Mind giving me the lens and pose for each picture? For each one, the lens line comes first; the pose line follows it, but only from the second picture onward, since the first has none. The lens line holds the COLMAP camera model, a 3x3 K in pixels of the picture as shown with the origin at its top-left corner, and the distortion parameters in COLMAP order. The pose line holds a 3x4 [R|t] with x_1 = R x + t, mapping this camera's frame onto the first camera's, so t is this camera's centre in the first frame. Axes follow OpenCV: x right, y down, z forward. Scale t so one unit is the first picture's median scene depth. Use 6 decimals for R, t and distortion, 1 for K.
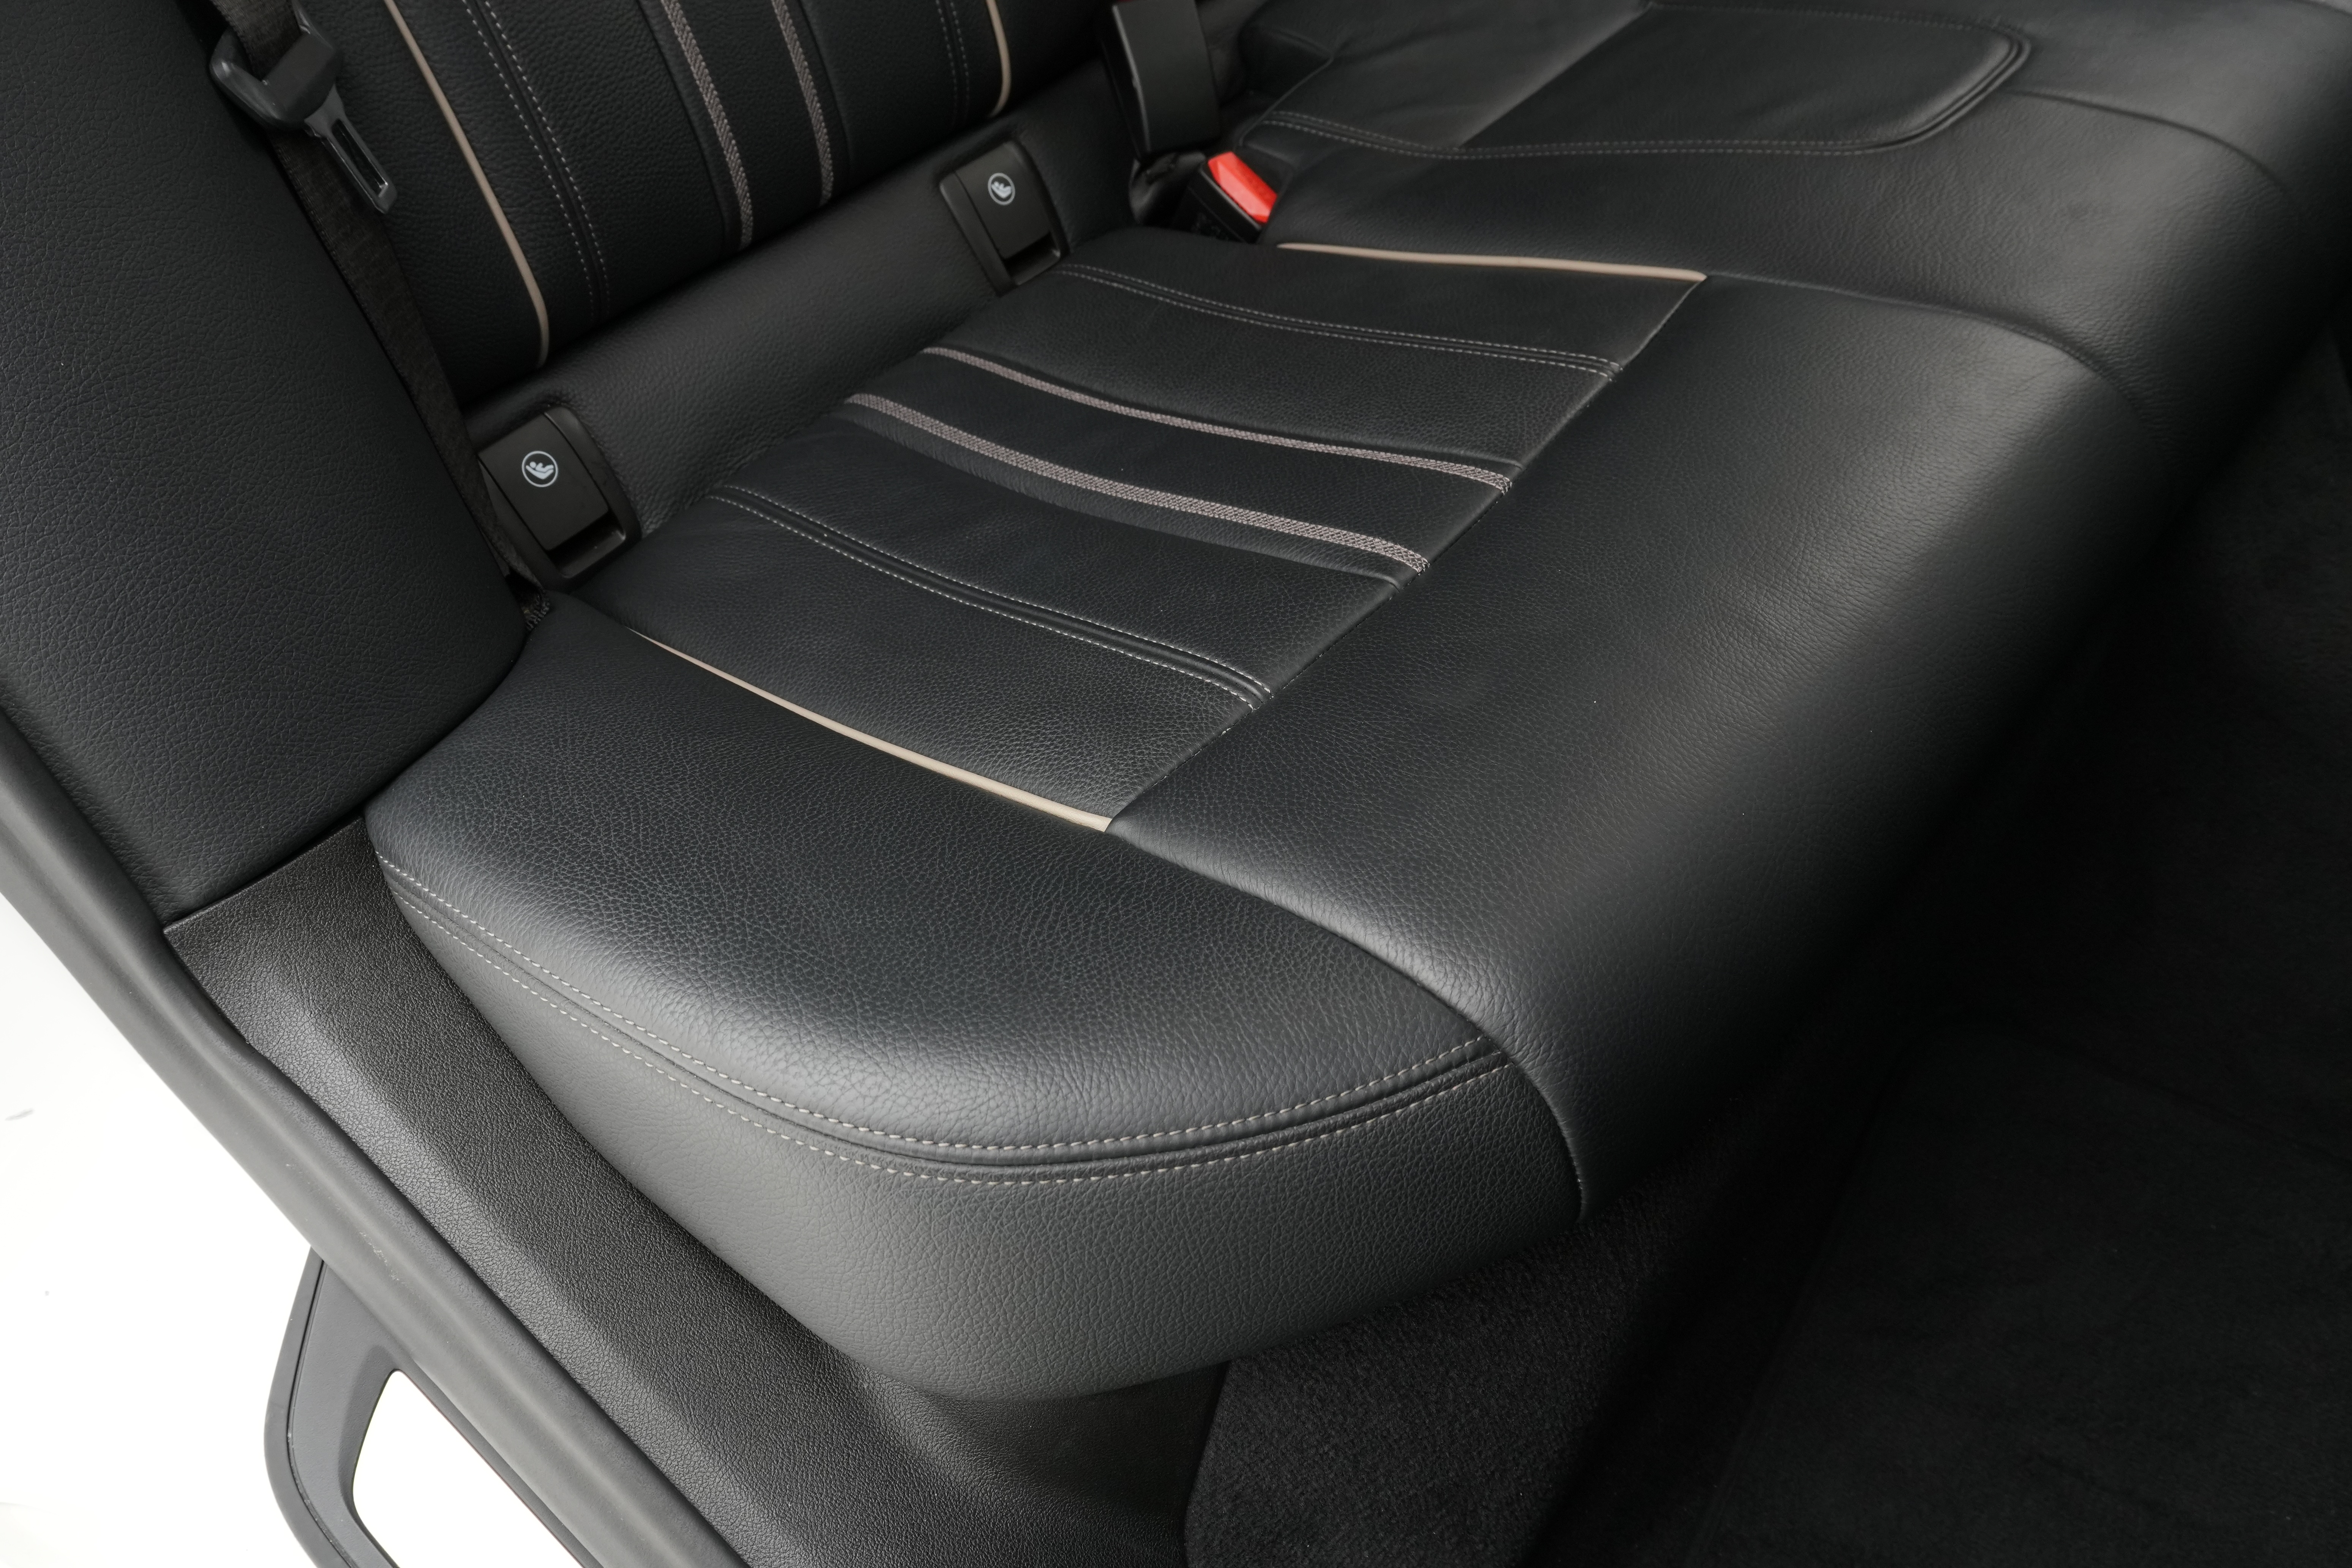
lens RADIAL K [[1832.5, 0, 1167.4], [0, 1832.5, 781.8], [0, 0, 1]] dist [-0.000499, 0.028384]
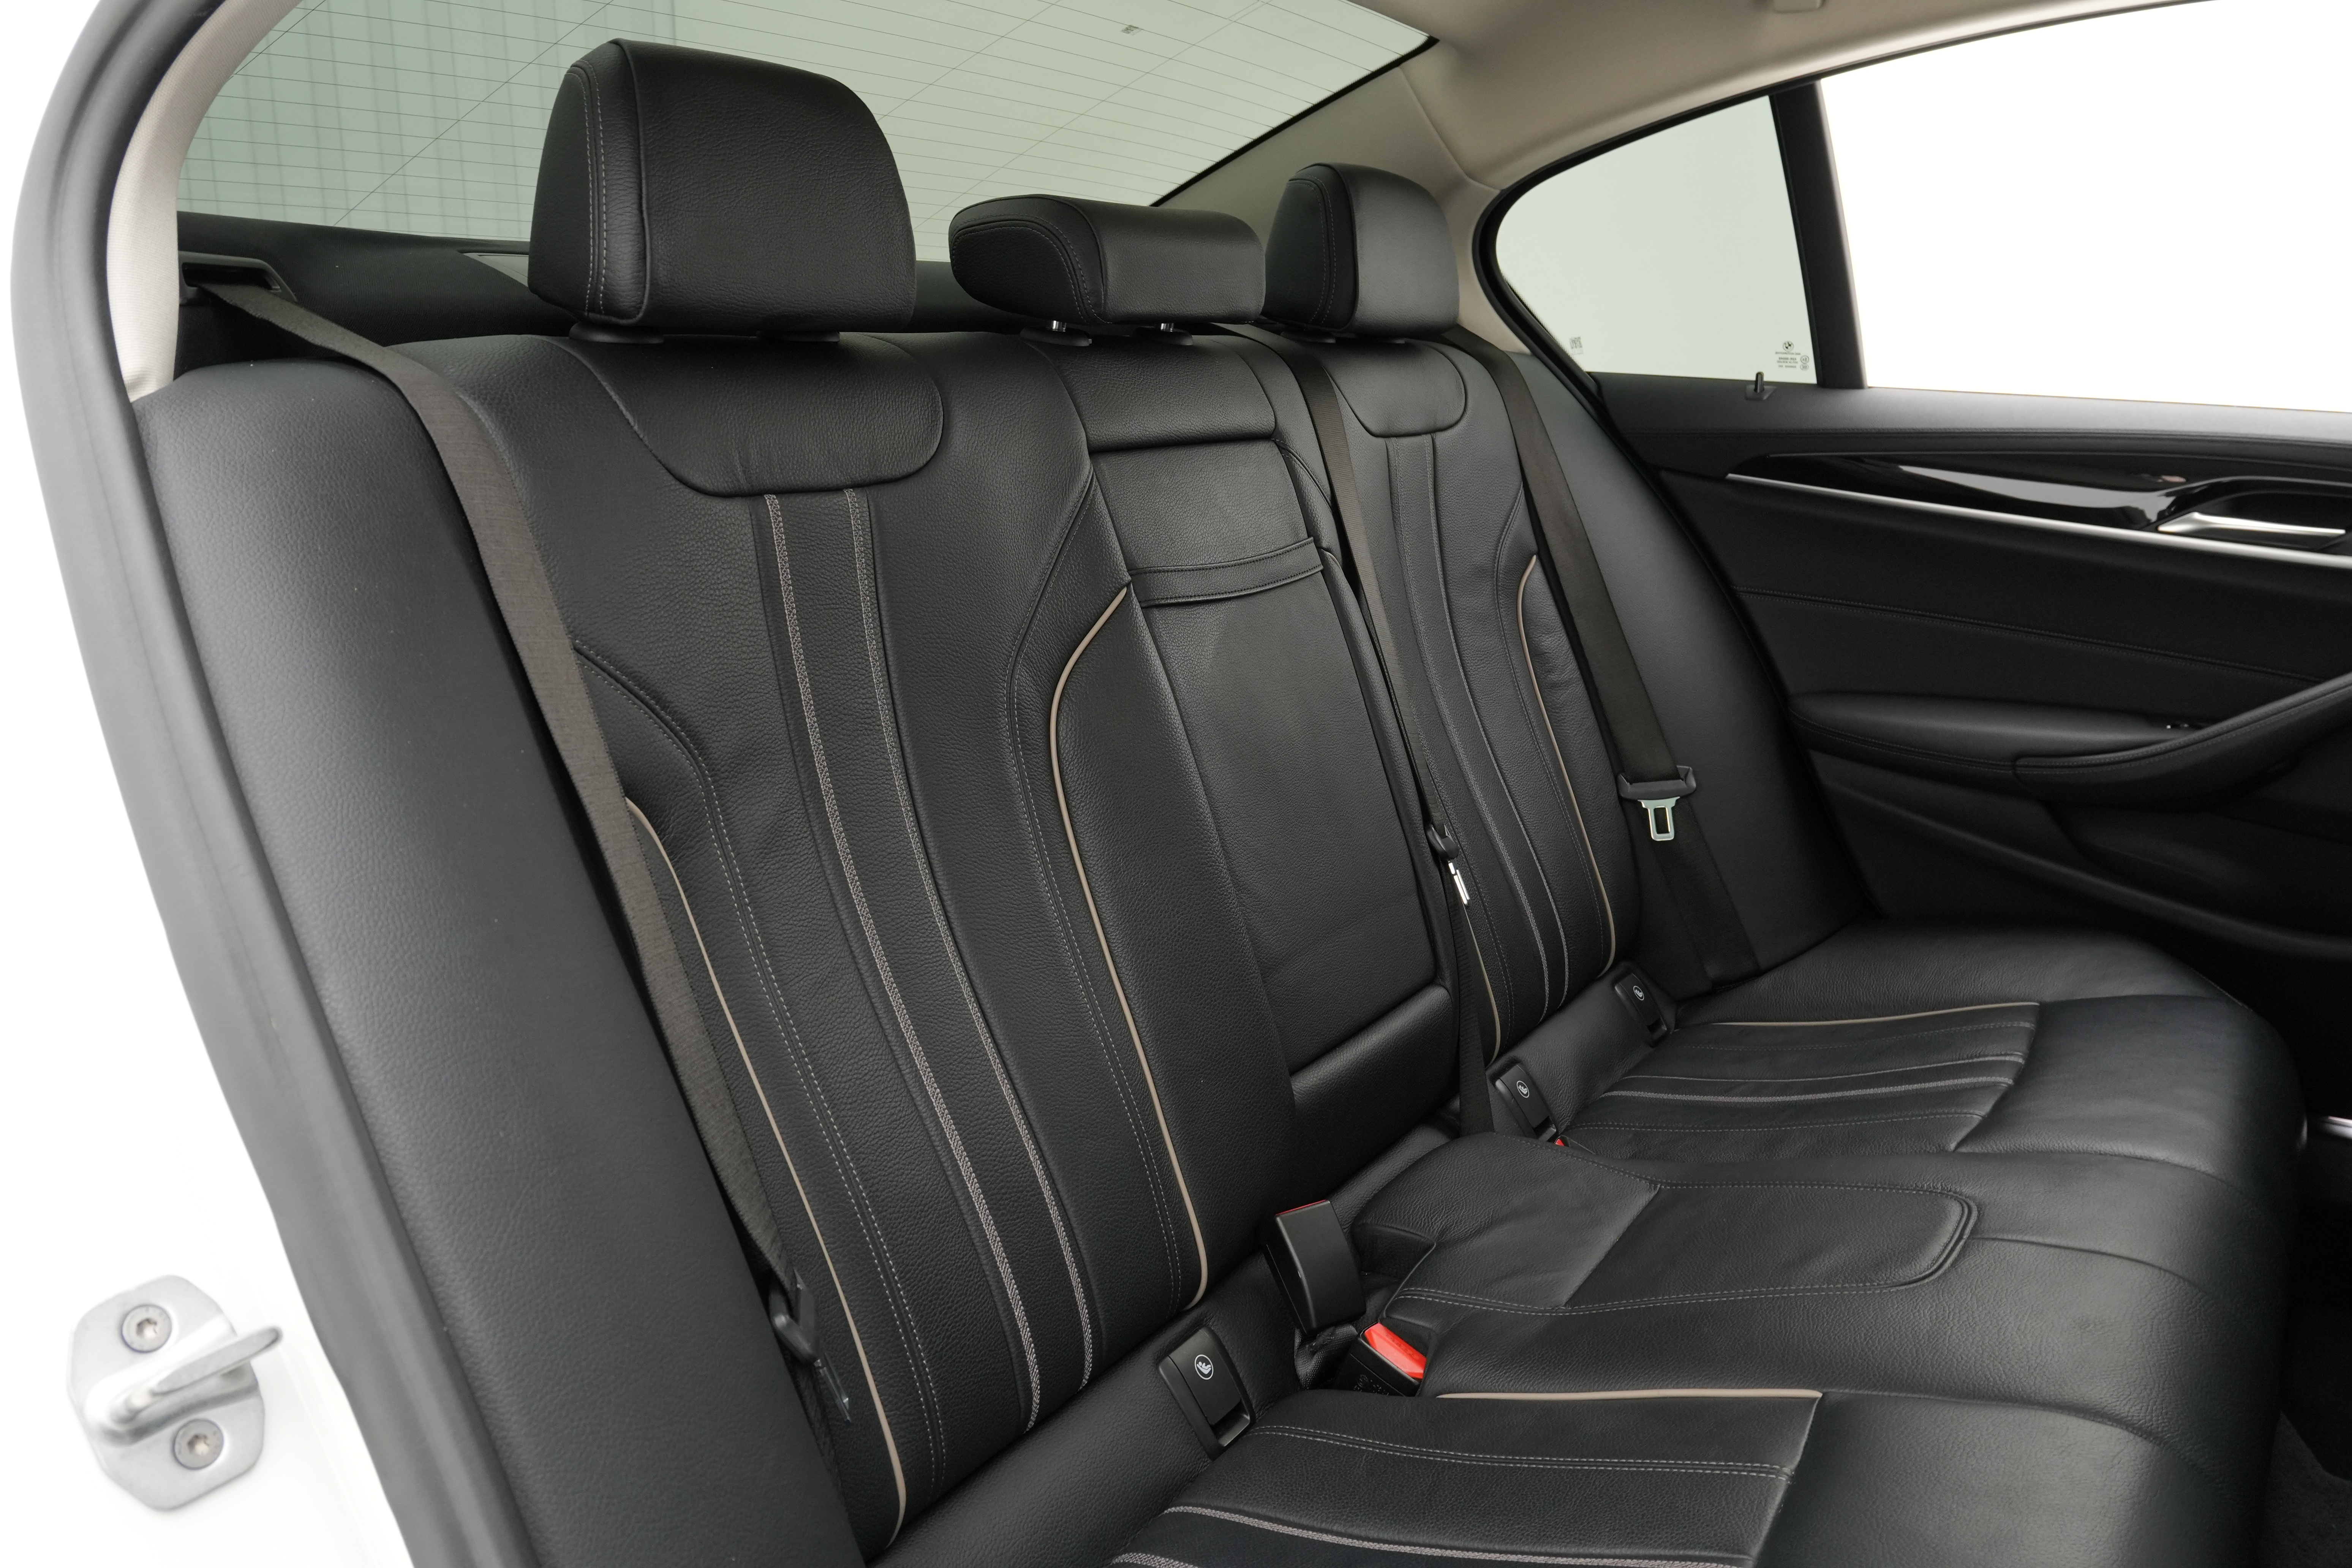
lens RADIAL K [[1832.5, 0, 1167.4], [0, 1832.5, 781.8], [0, 0, 1]] dist [-0.000499, 0.028384]
pose [[0.992214, -0.038245, 0.118523, -0.244719], [0.099597, 0.815041, -0.570779, 0.049941], [-0.074772, 0.578140, 0.812505, -0.204646]]
